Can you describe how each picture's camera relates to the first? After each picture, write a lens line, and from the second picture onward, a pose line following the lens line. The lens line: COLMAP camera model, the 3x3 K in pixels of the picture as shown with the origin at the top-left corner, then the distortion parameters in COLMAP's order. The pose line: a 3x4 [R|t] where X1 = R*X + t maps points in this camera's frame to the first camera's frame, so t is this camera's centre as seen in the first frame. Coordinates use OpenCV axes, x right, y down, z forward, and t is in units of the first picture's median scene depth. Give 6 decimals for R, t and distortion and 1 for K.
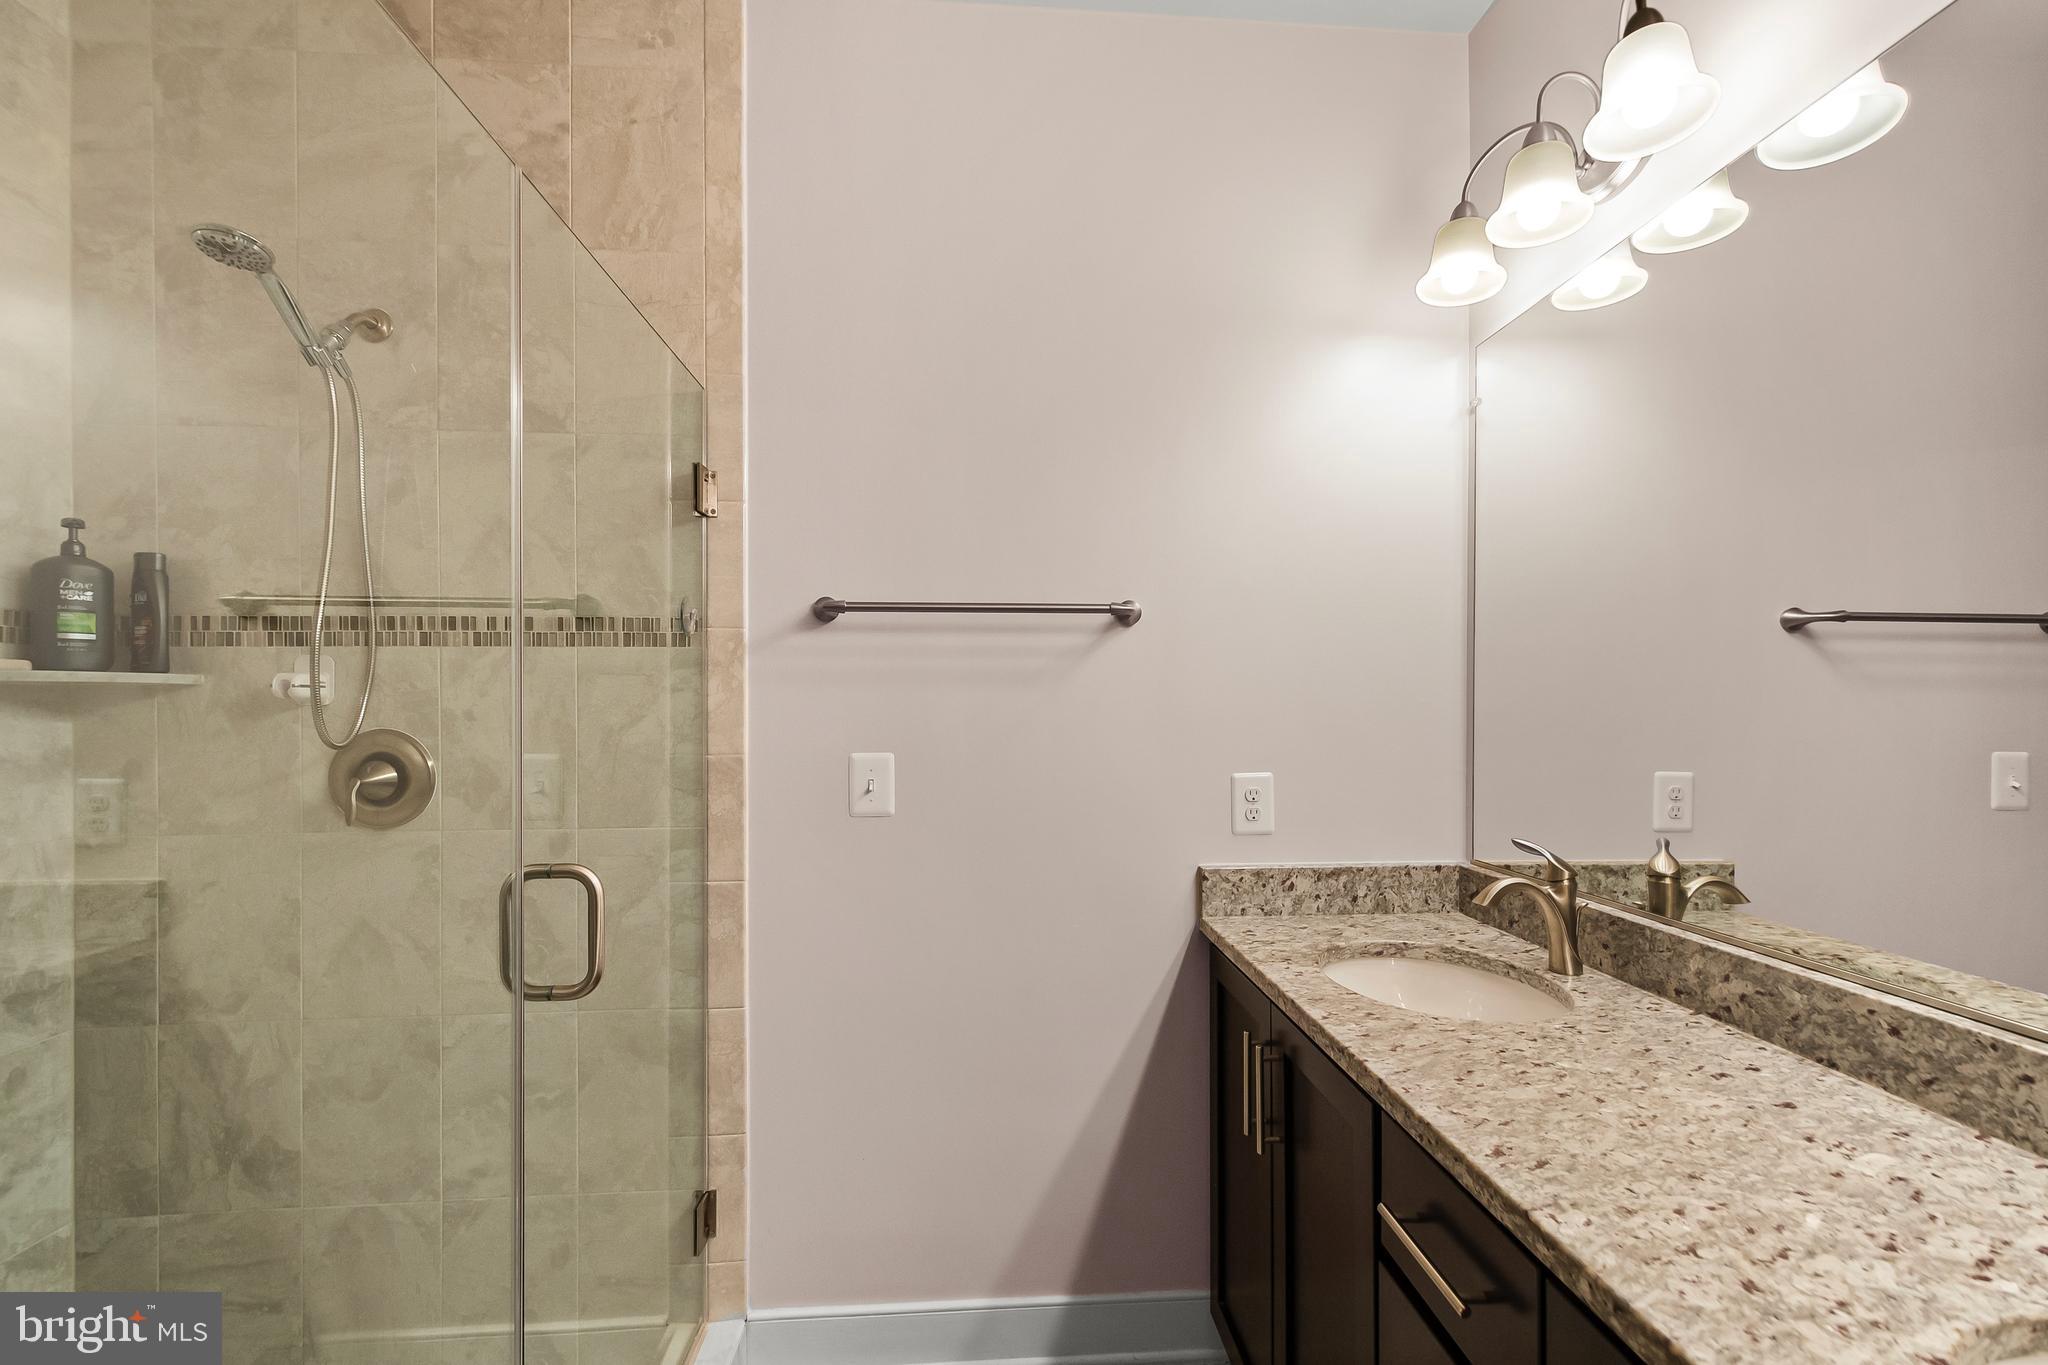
lens RADIAL K [[893.2, 0, 1037.7], [0, 893.2, 705.7], [0, 0, 1]] dist [0.009587, -0.001628]
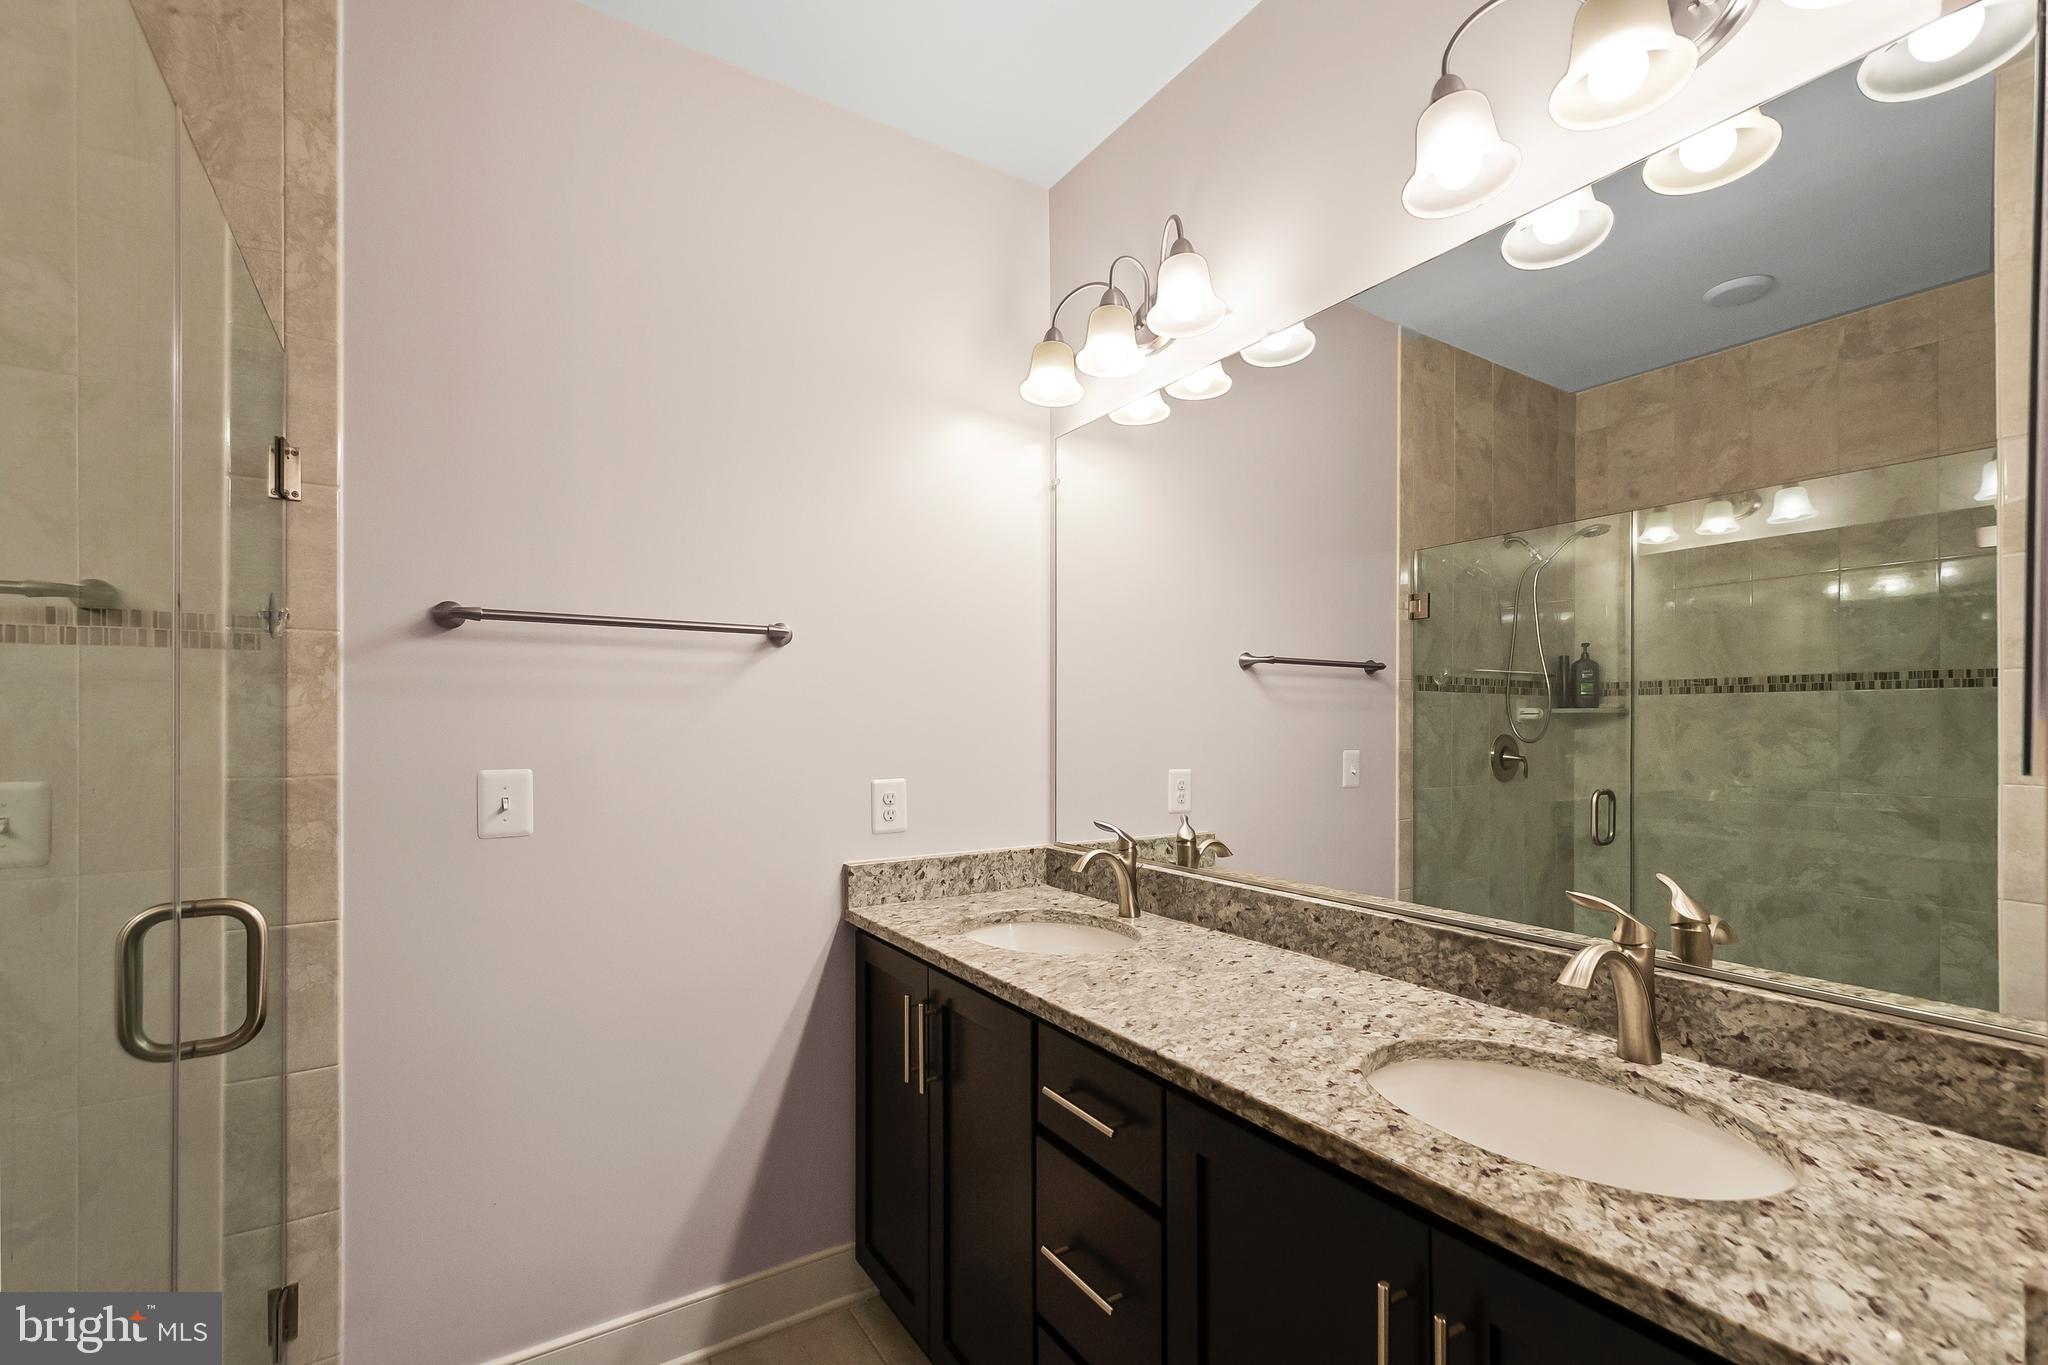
lens RADIAL K [[884.8, 0, 1043.0], [0, 884.8, 710.6], [0, 0, 1]] dist [0.001884, 0.000468]
pose [[0.875832, 0.006139, 0.482578, -0.163936], [-0.000196, 0.999924, -0.012364, 0.001978], [-0.482617, 0.010734, 0.875766, -0.107388]]
